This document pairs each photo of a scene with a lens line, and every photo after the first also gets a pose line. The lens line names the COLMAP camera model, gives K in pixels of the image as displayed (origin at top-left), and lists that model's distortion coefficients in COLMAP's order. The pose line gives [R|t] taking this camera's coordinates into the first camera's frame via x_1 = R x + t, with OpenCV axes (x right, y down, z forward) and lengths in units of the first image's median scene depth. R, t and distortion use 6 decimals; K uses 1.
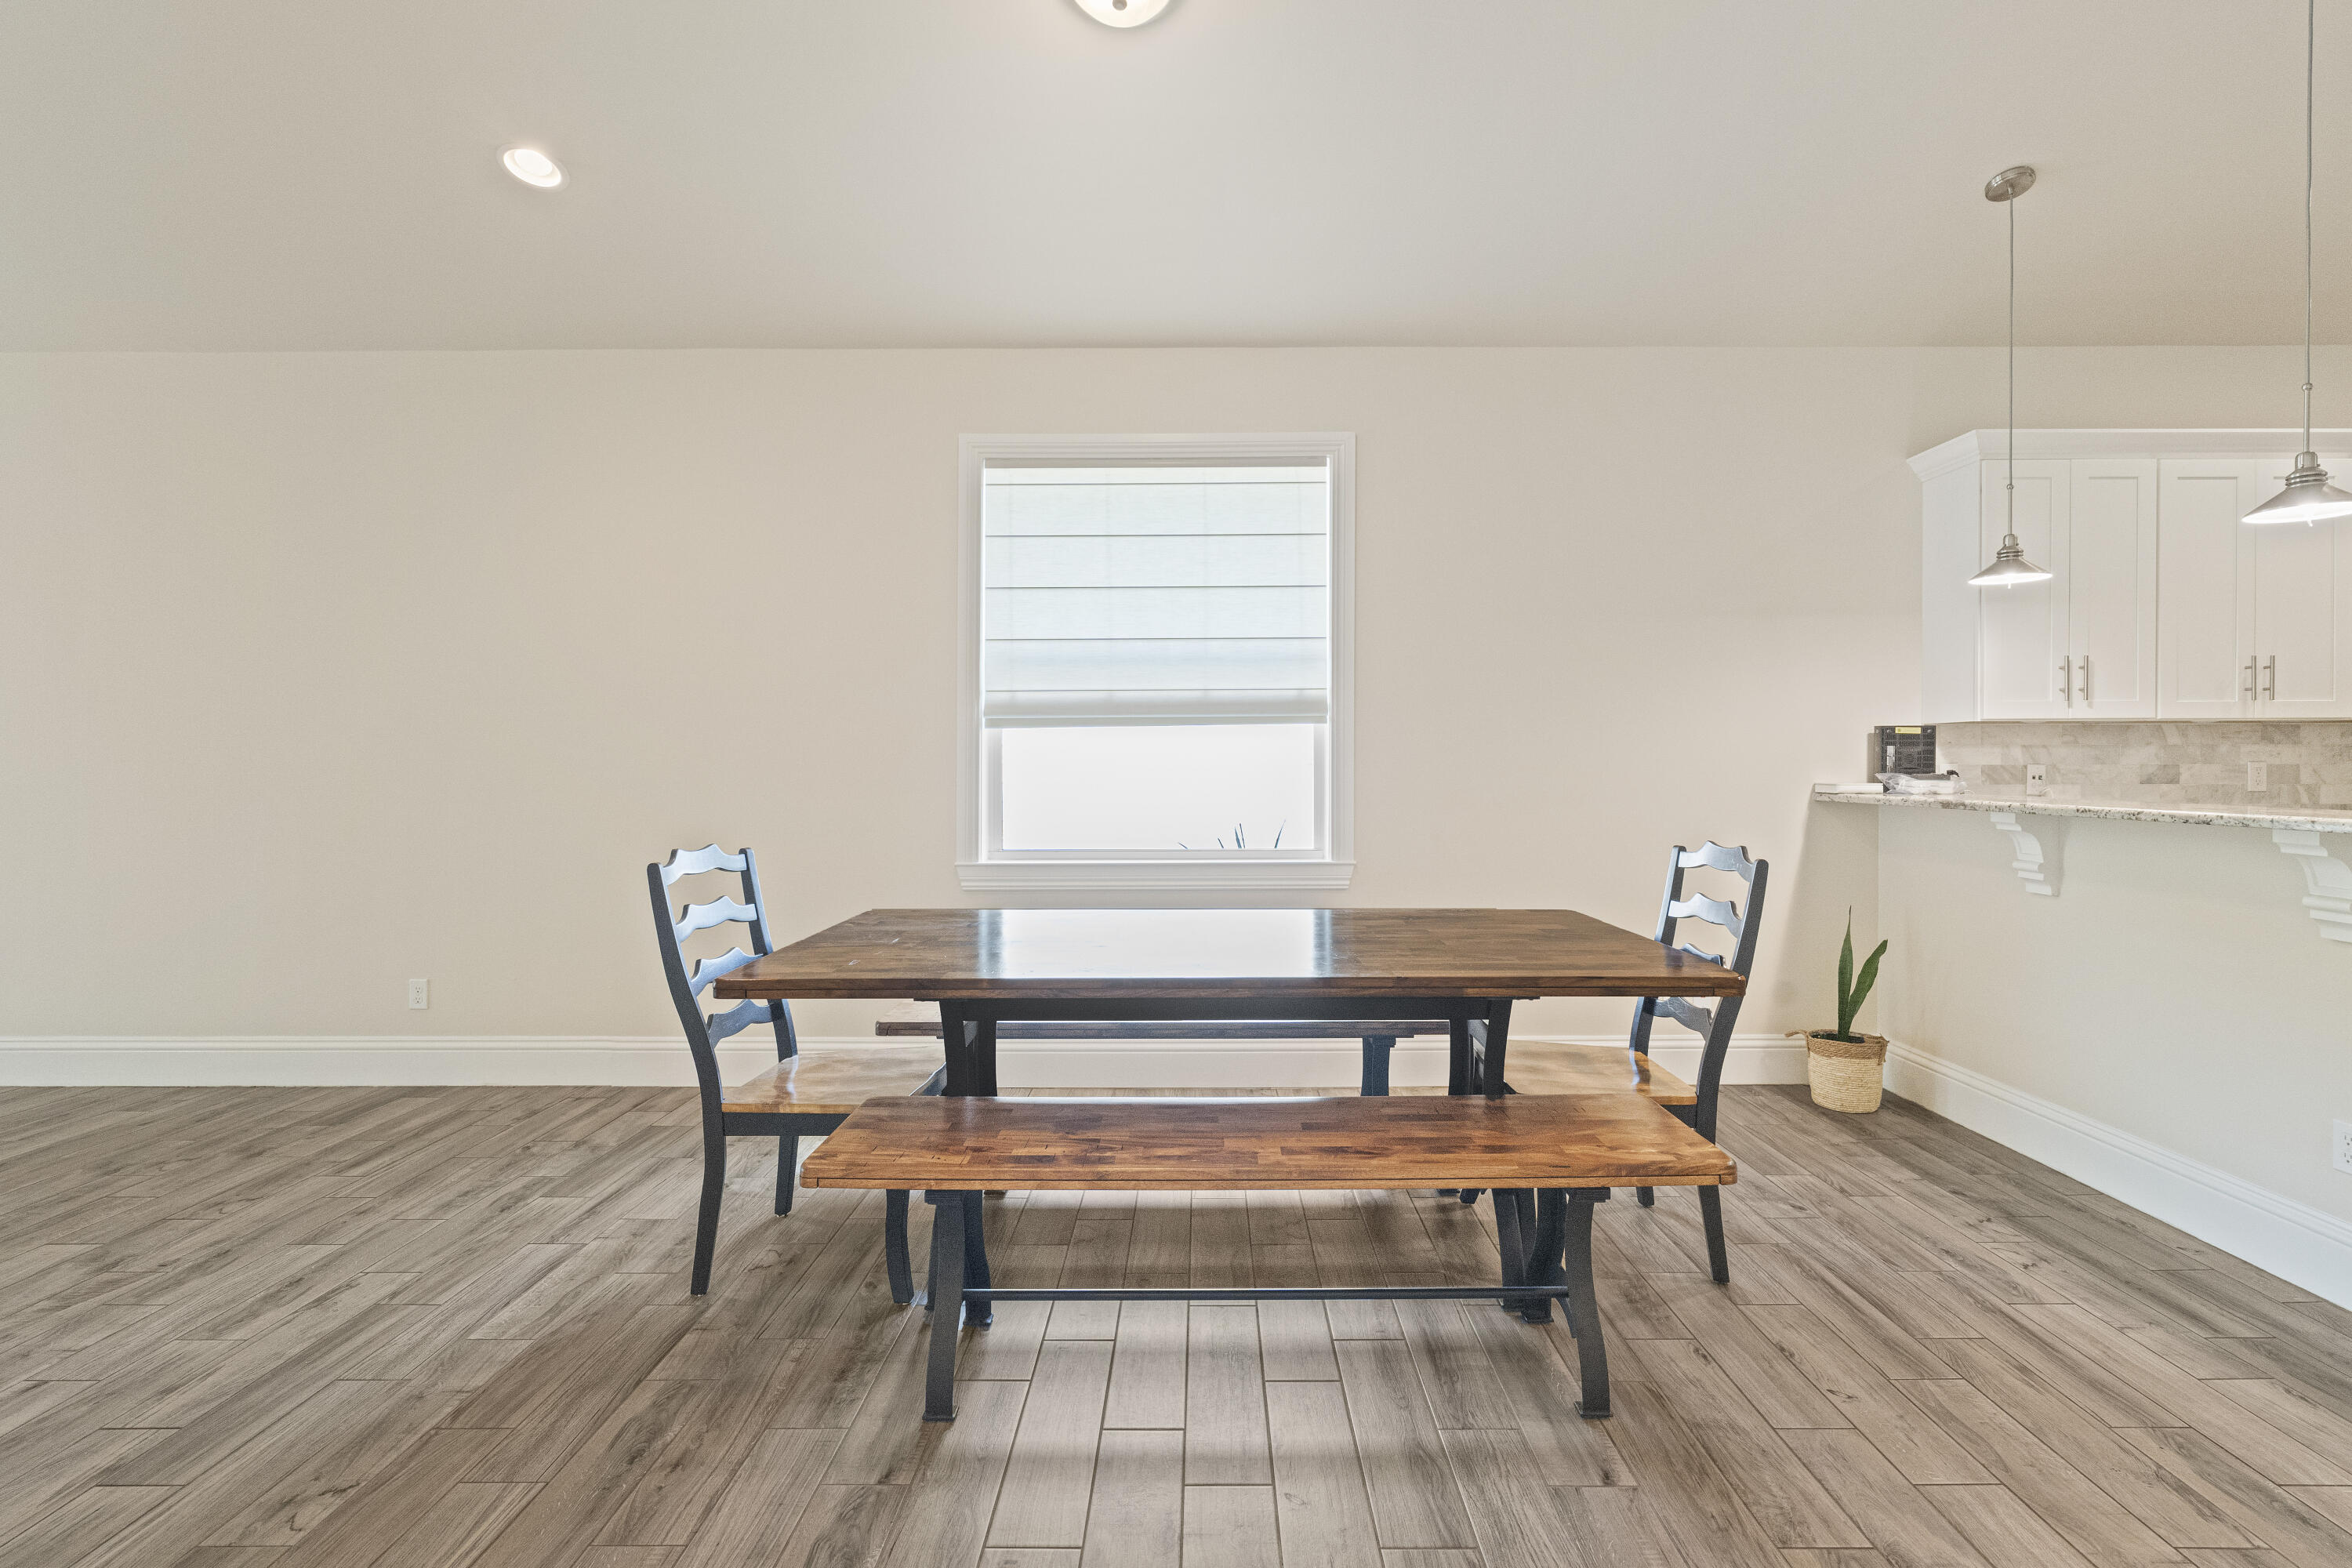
lens RADIAL K [[1066.0, 0, 1235.3], [0, 1066.0, 780.3], [0, 0, 1]] dist [-0.010008, 0.004363]
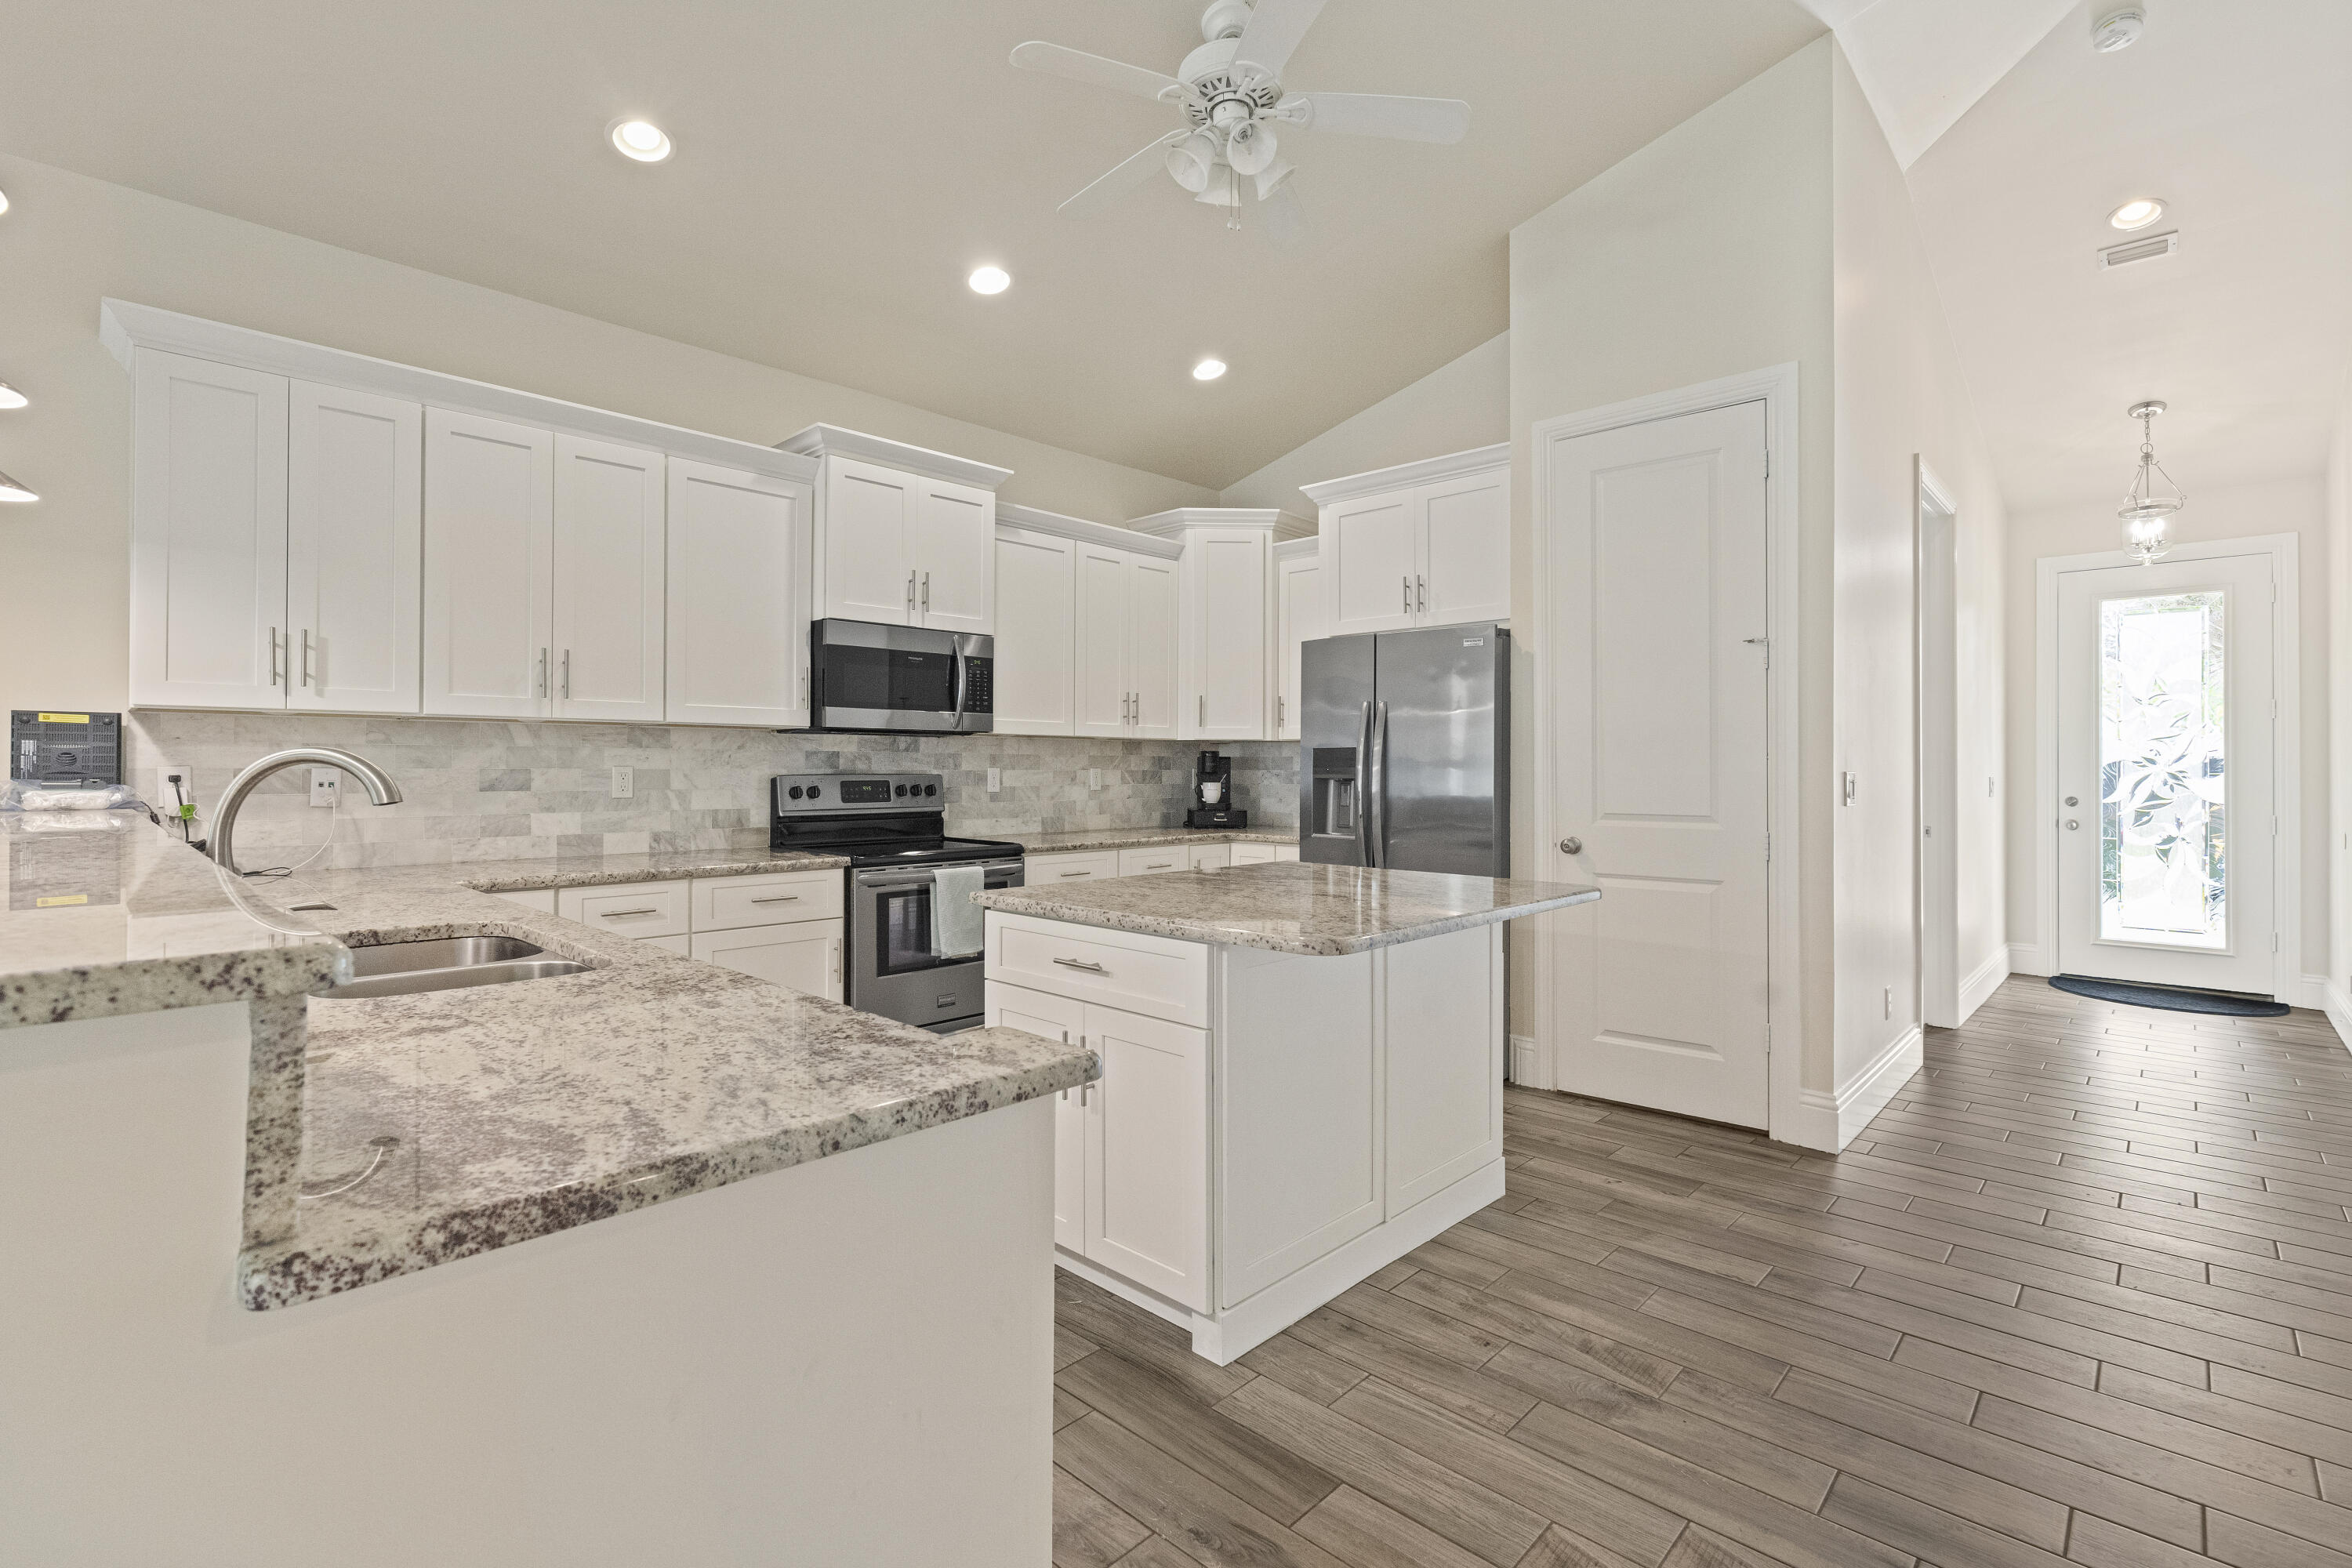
lens RADIAL K [[1066.0, 0, 1174.8], [0, 1066.0, 758.8], [0, 0, 1]] dist [-0.010008, 0.004363]
pose [[0.690870, 0.011140, 0.722893, 0.620395], [0.005220, 0.999778, -0.020397, -0.002452], [-0.722960, 0.017865, 0.690658, -0.005648]]
